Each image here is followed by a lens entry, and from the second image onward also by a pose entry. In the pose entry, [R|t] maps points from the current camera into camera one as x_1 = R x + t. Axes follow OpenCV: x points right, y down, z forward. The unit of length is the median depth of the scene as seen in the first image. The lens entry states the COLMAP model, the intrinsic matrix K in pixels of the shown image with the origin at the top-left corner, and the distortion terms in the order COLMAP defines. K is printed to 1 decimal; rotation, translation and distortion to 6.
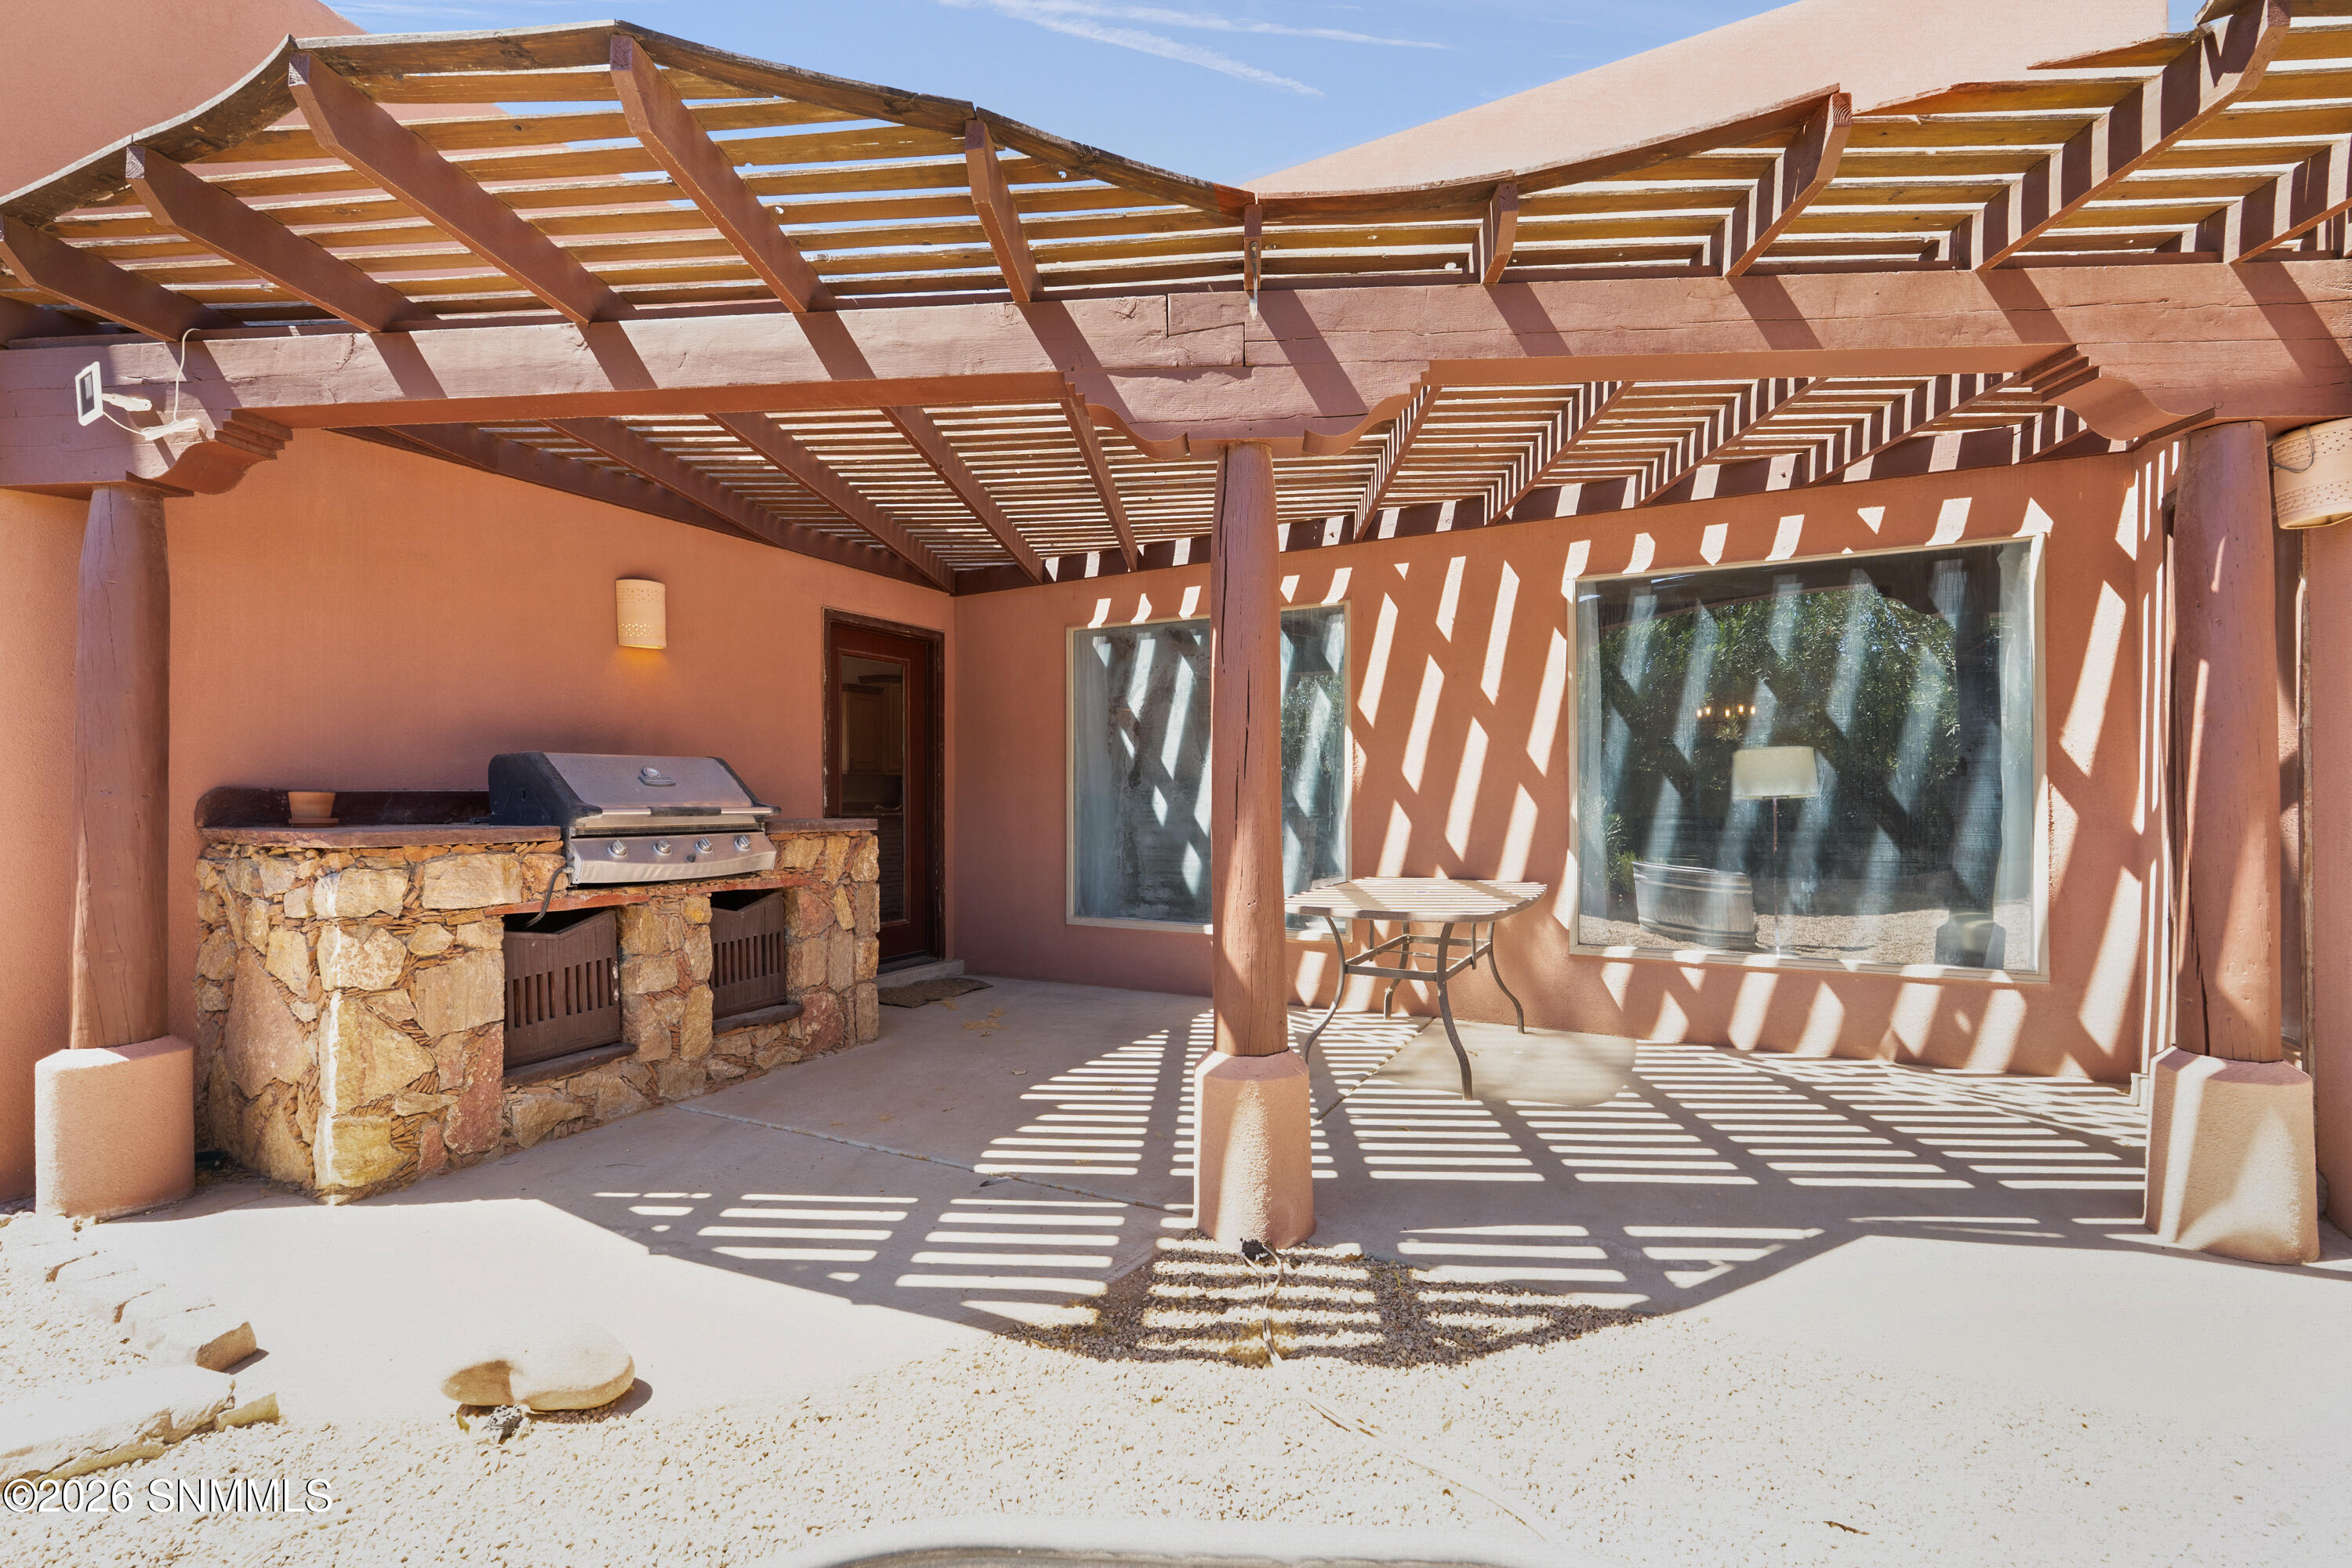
lens RADIAL K [[1062.4, 0, 1188.5], [0, 1062.4, 780.0], [0, 0, 1]] dist [-0.004181, 0.000203]
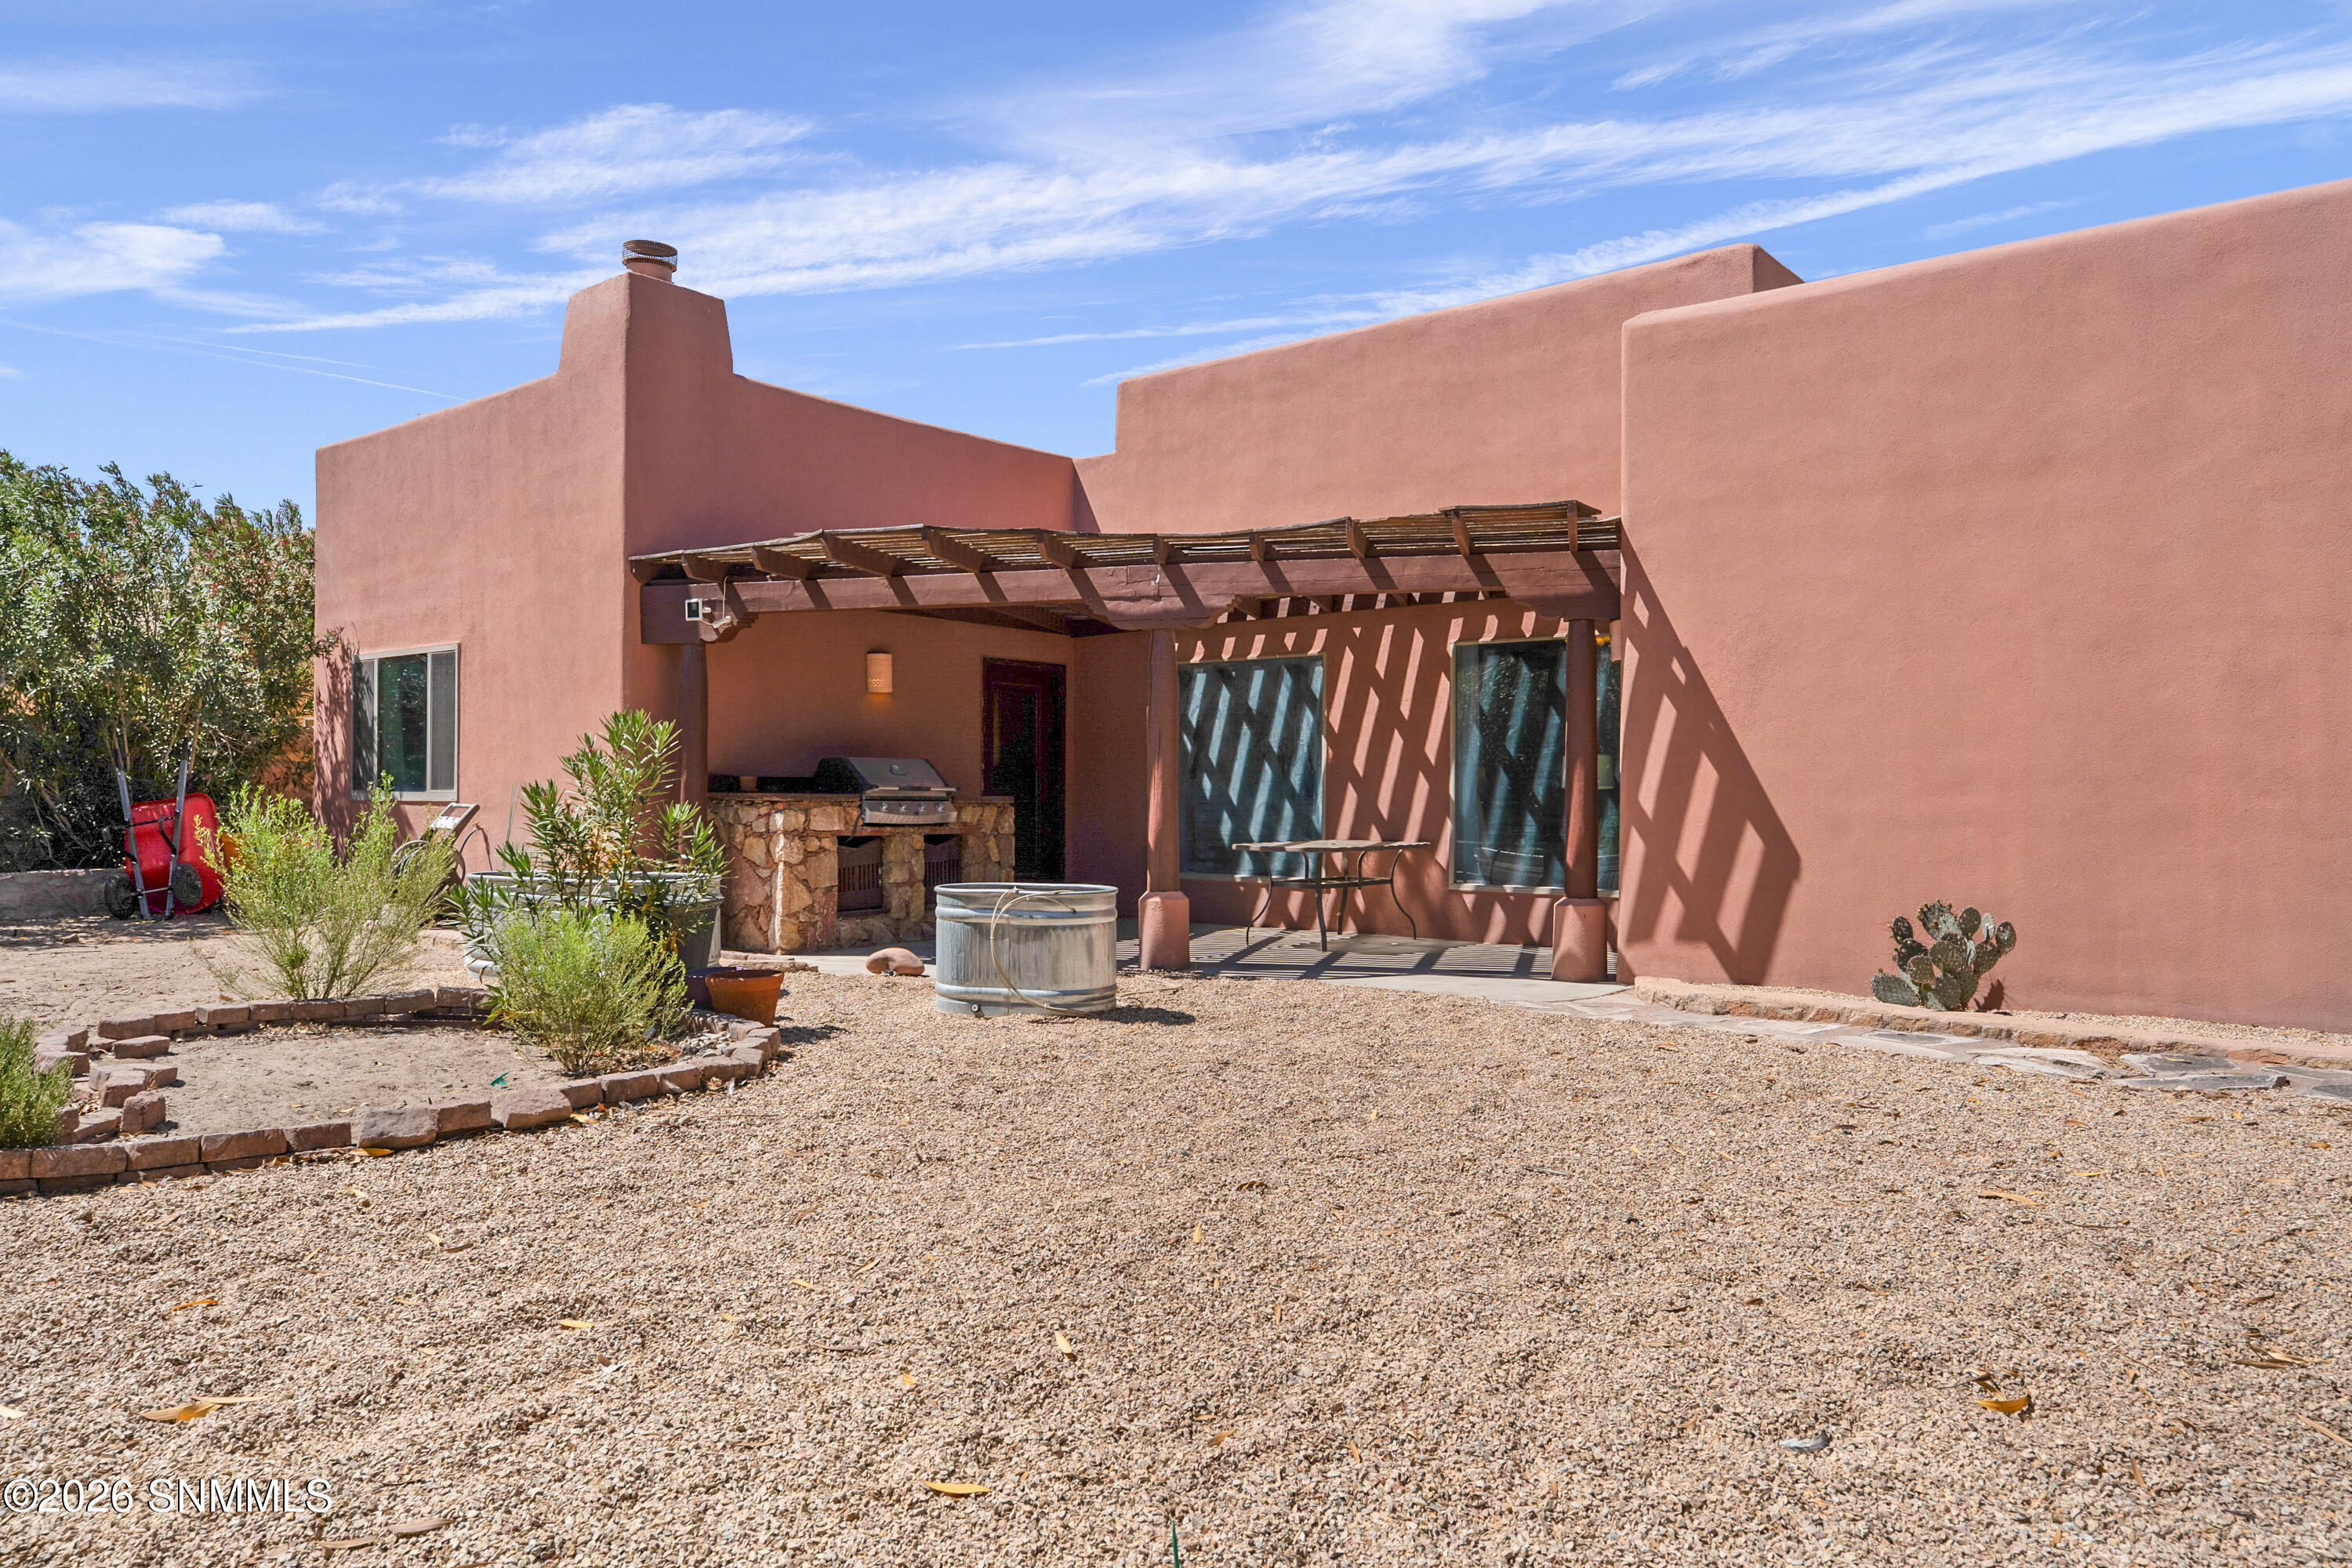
lens RADIAL K [[1767.0, 0, 1176.0], [0, 1767.0, 784.0], [0, 0, 1]] dist [0.065663, -0.000033]
pose [[0.977211, 0.008780, -0.212088, 0.695642], [-0.007419, 0.999946, 0.007212, -0.004706], [0.212140, -0.005474, 0.977224, -2.115776]]
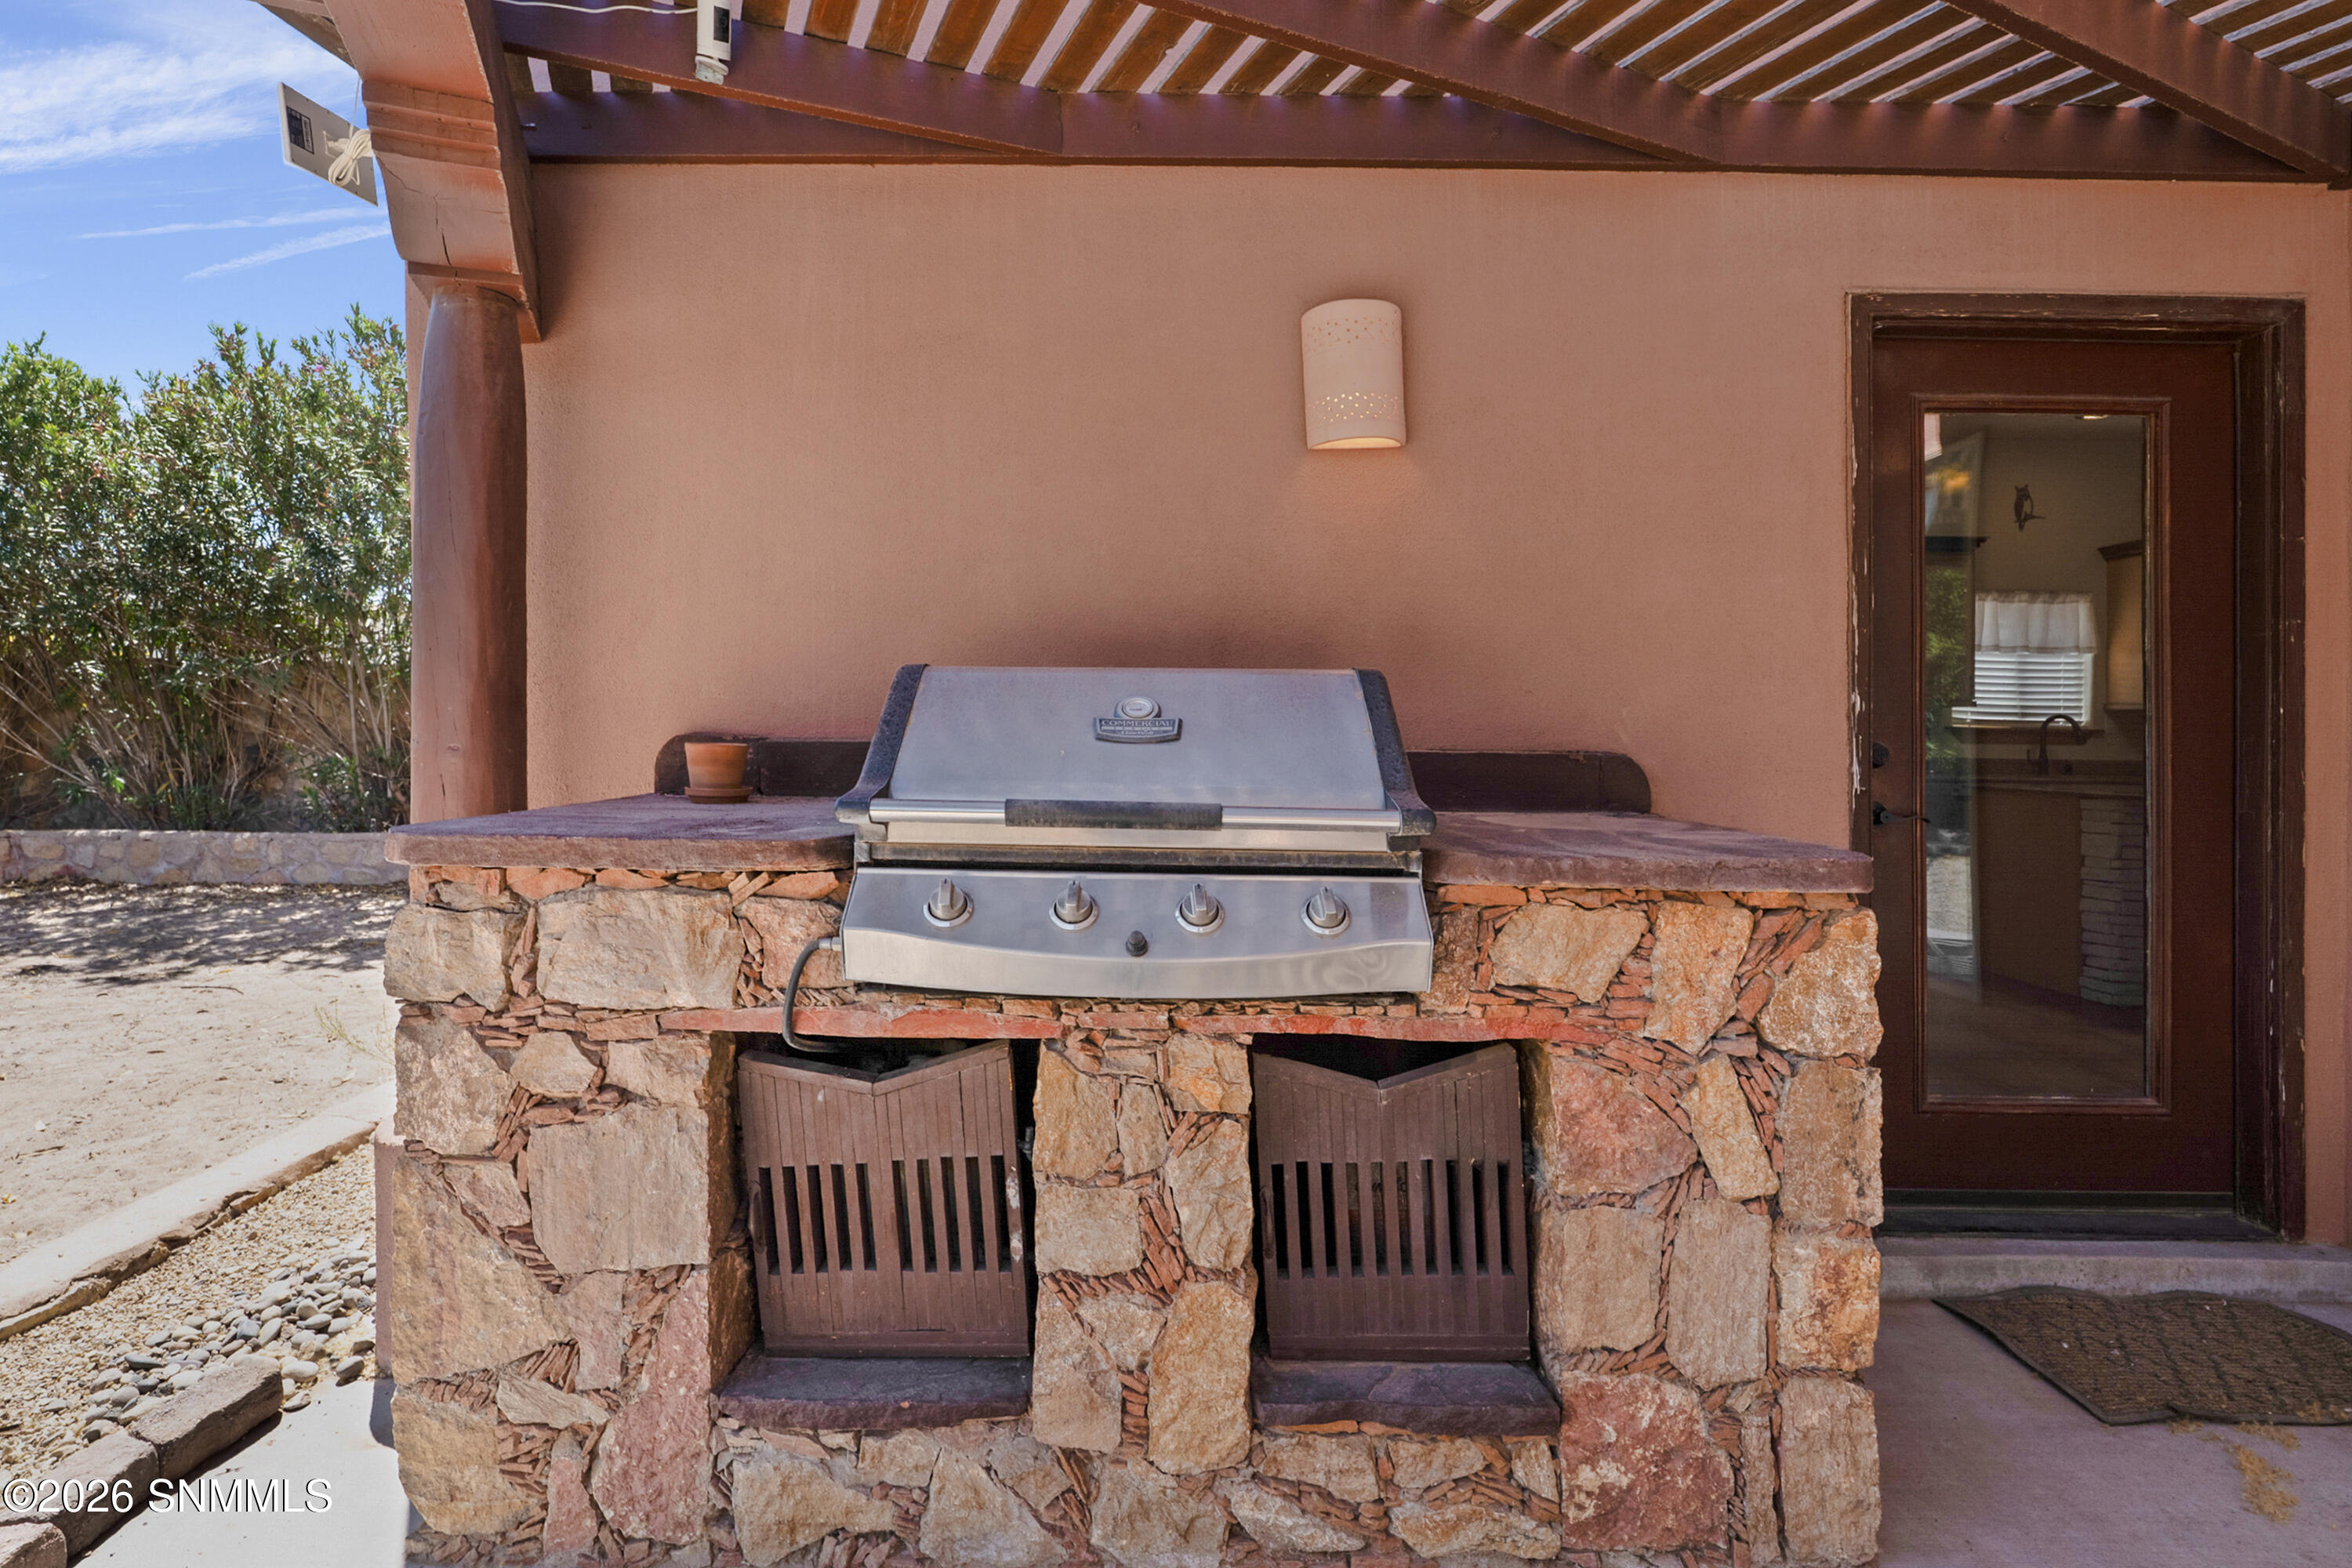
lens RADIAL K [[1108.0, 0, 1177.8], [0, 1108.0, 733.6], [0, 0, 1]] dist [-0.003506, -0.000275]
pose [[0.452461, 0.005370, -0.891768, -0.132380], [-0.000348, 0.999983, 0.005845, -0.000196], [0.891784, -0.002335, 0.452455, 0.894747]]
